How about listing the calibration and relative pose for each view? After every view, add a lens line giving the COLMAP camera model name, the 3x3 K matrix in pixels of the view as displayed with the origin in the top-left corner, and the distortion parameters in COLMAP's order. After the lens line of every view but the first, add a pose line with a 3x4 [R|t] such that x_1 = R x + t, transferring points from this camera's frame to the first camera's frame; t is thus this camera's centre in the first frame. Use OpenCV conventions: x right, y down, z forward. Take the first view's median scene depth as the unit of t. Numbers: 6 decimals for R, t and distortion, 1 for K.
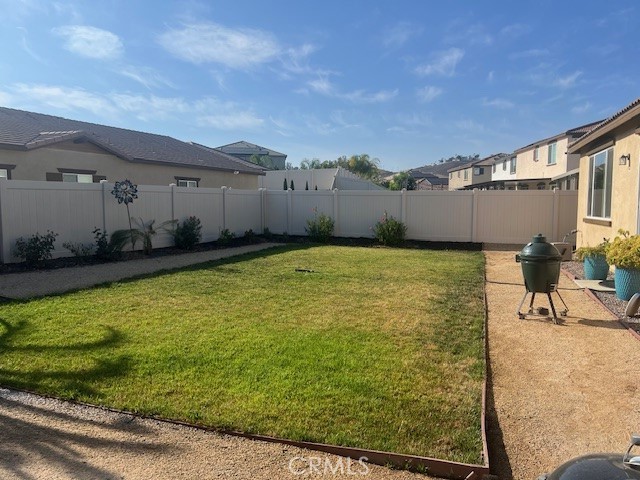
lens RADIAL K [[483.5, 0, 319.4], [0, 483.5, 220.6], [0, 0, 1]] dist [0.071843, -0.093370]
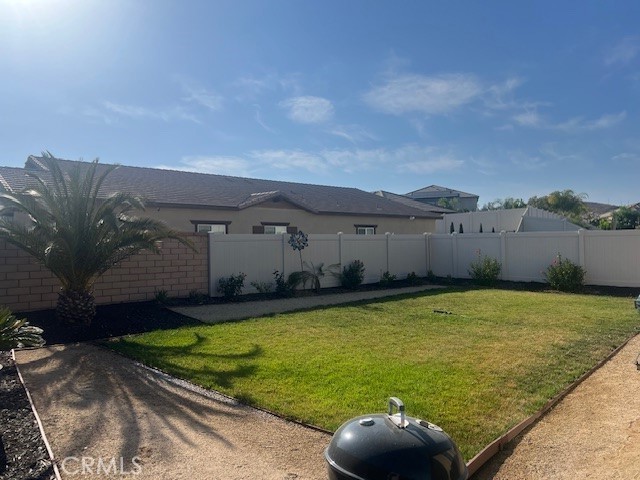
lens RADIAL K [[483.5, 0, 319.4], [0, 483.5, 220.6], [0, 0, 1]] dist [0.071843, -0.093370]
pose [[0.910834, -0.039228, -0.410905, 0.105581], [0.003358, 0.996145, -0.087655, -0.001757], [0.412760, 0.078459, 0.907454, -0.058913]]
